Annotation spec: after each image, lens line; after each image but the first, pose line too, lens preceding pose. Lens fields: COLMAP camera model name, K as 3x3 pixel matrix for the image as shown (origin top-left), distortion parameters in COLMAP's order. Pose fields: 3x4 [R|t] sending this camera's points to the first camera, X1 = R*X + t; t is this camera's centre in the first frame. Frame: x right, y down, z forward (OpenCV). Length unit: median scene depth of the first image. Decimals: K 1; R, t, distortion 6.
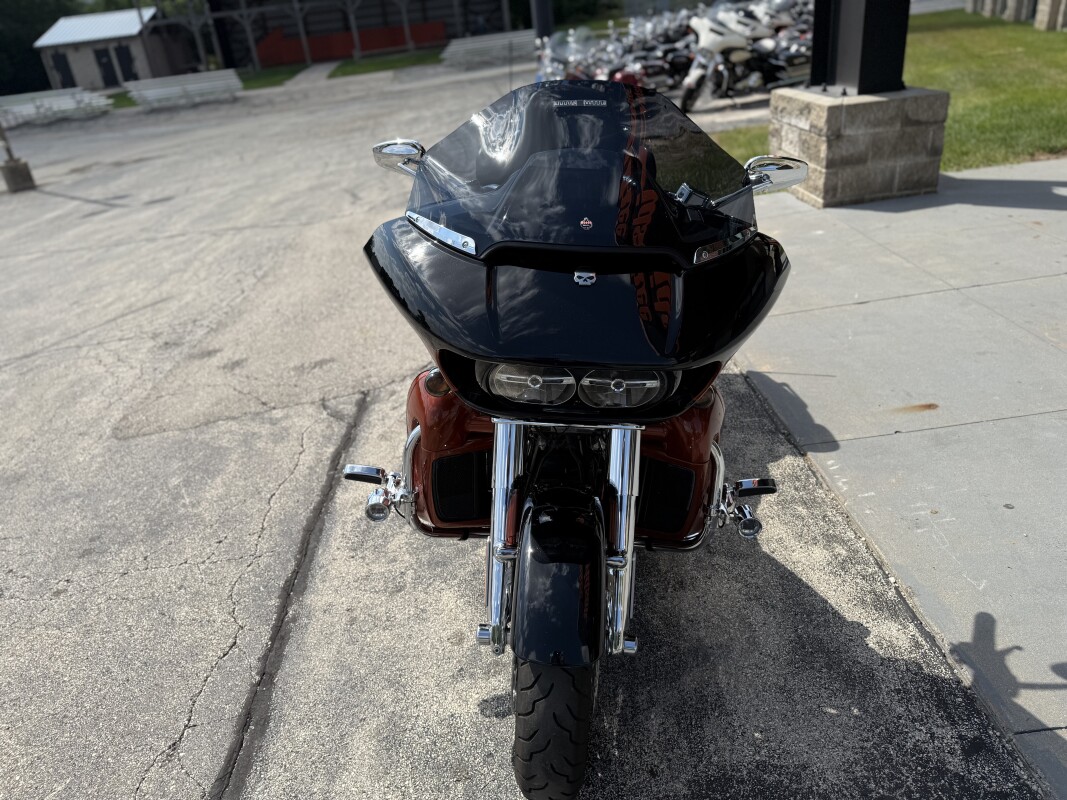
lens RADIAL K [[757.3, 0, 533.5], [0, 757.3, 400.0], [0, 0, 1]] dist [0.006712, -0.007303]
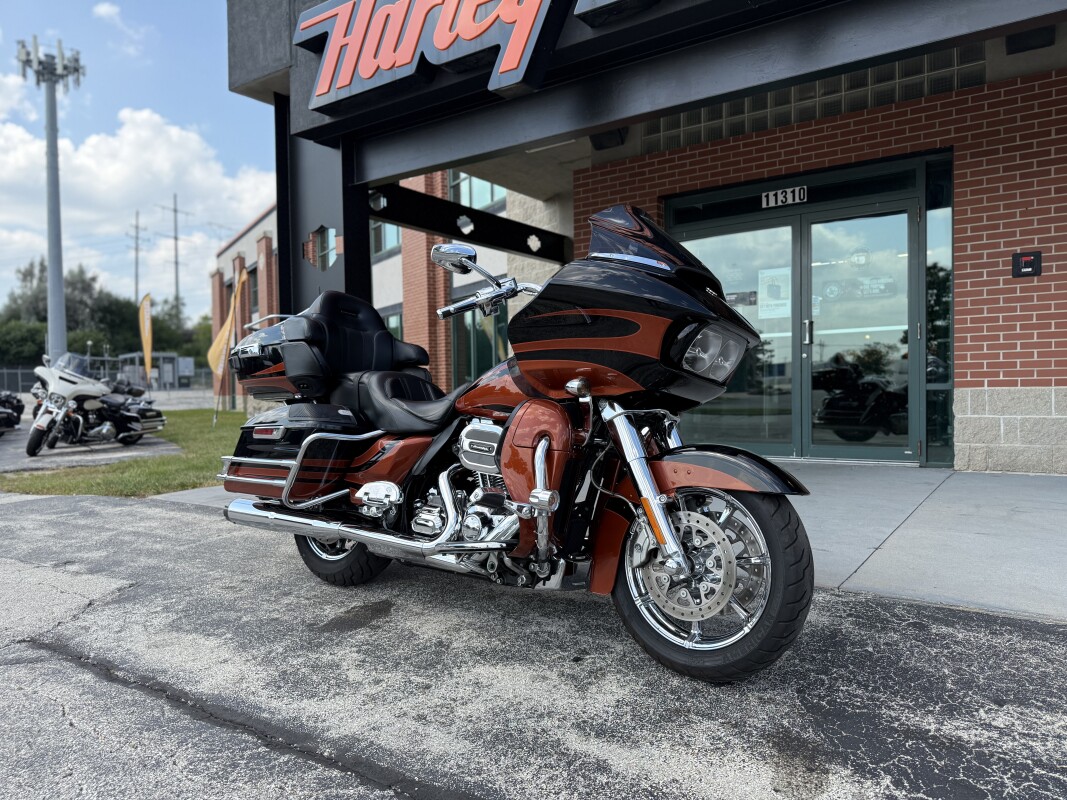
lens RADIAL K [[757.3, 0, 533.5], [0, 757.3, 400.0], [0, 0, 1]] dist [0.006712, -0.007303]
pose [[0.607082, 0.090405, 0.789480, -0.571378], [0.305079, 0.890855, -0.336608, 0.193830], [-0.733743, 0.445202, 0.513241, 0.188000]]
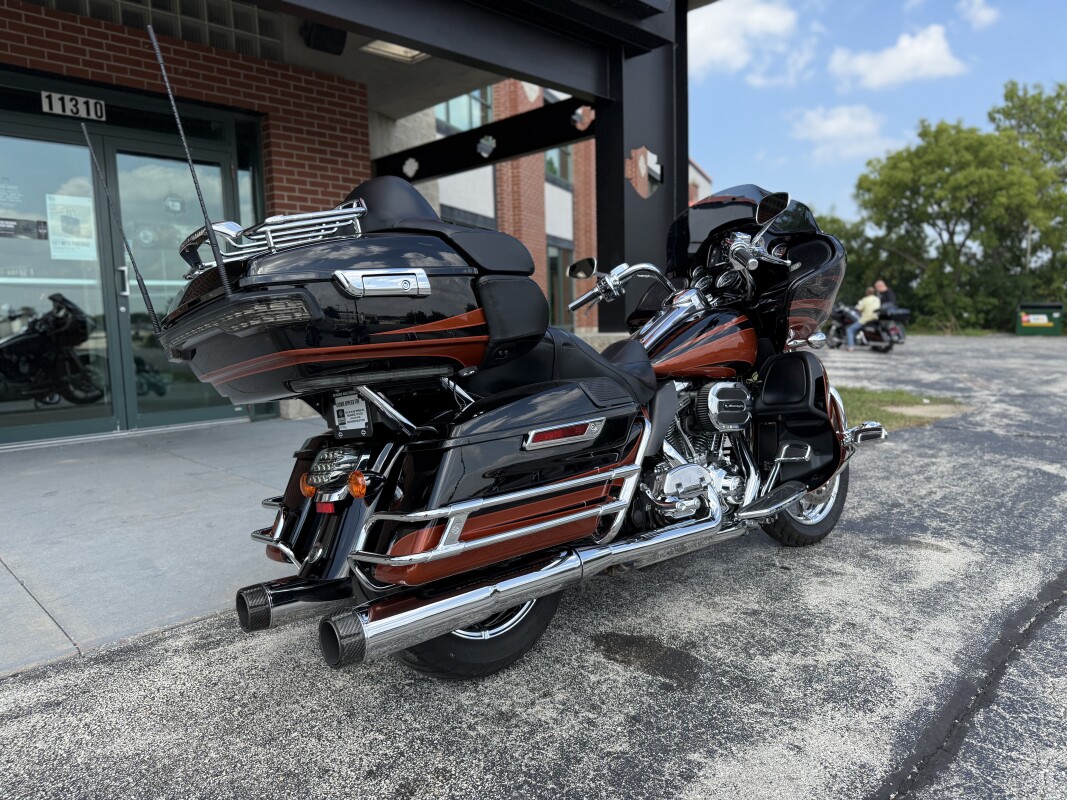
lens RADIAL K [[761.3, 0, 537.1], [0, 761.3, 399.2], [0, 0, 1]] dist [-0.002321, 0.002330]
pose [[-0.677887, 0.052968, 0.733255, -0.426457], [0.412972, 0.852600, 0.320199, -0.320684], [-0.608213, 0.519872, -0.599841, 1.128646]]
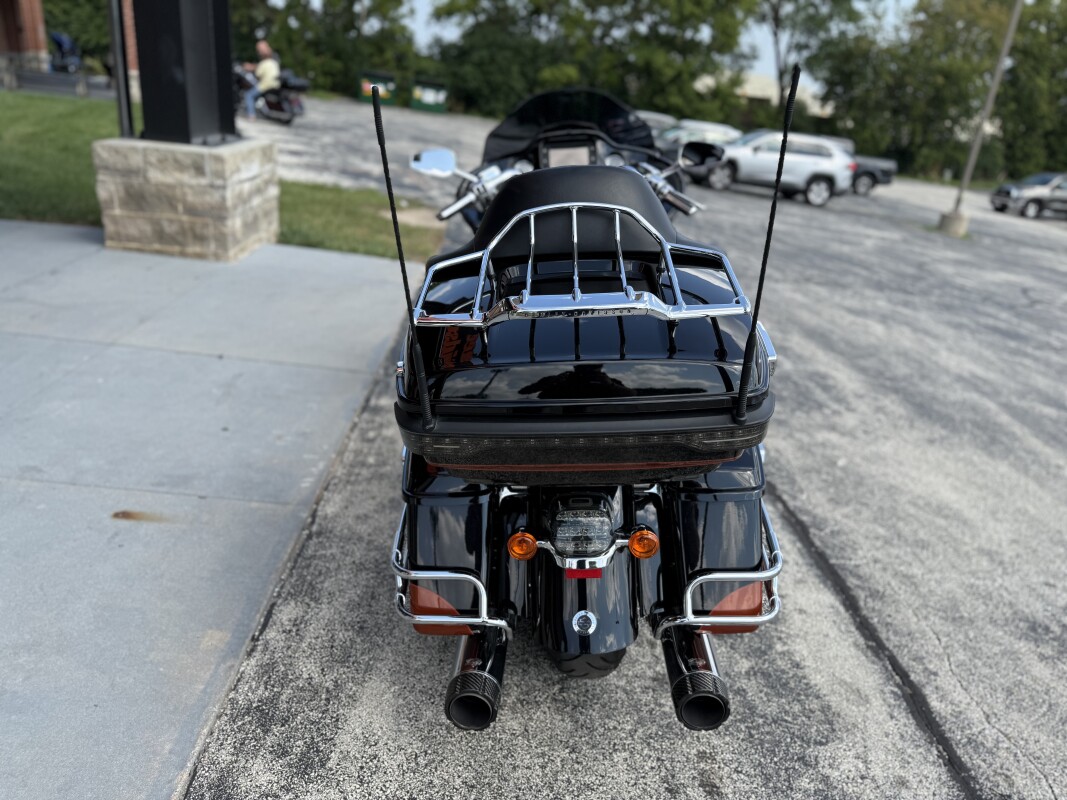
lens RADIAL K [[766.5, 0, 533.5], [0, 766.5, 400.0], [0, 0, 1]] dist [0.004580, -0.007177]
pose [[-0.999904, 0.004851, 0.012974, 0.054517], [0.012934, 0.662204, 0.749212, -0.552378], [-0.004957, 0.749308, -0.662203, 1.168952]]
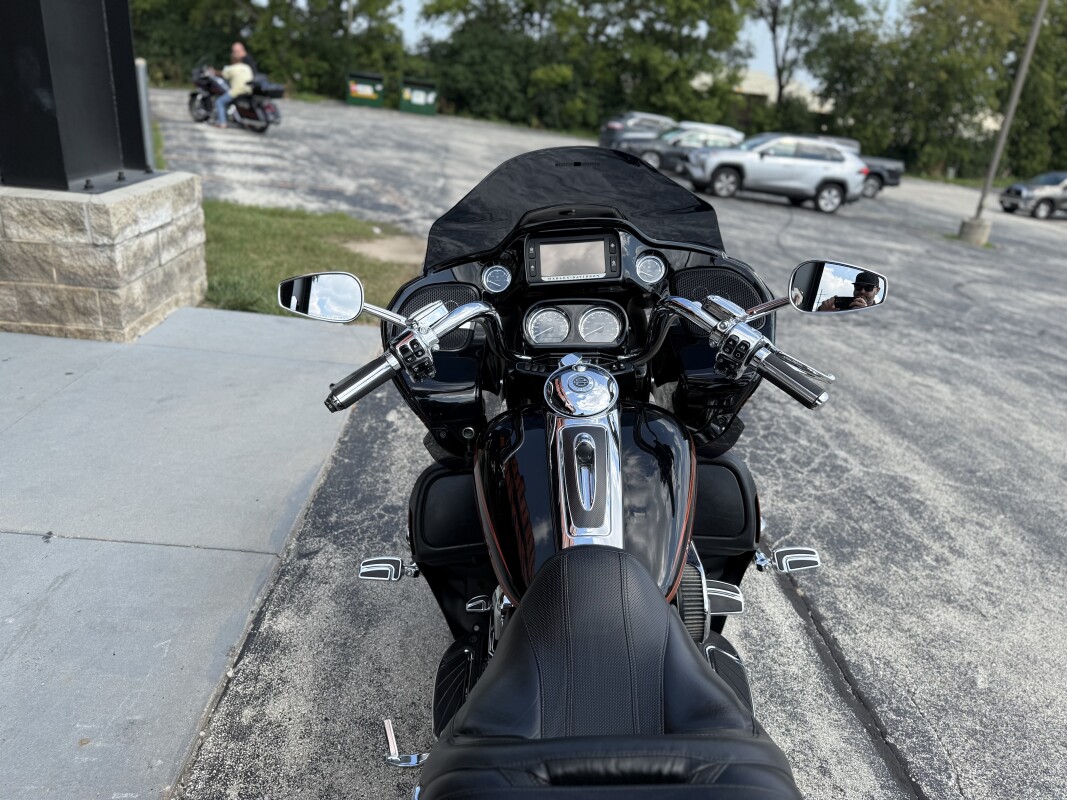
lens RADIAL K [[766.5, 0, 533.5], [0, 766.5, 400.0], [0, 0, 1]] dist [0.004580, -0.007177]
pose [[-0.999842, 0.015480, 0.008785, 0.047797], [0.016817, 0.659926, 0.751142, -0.411079], [0.005831, 0.751171, -0.660082, 0.810260]]
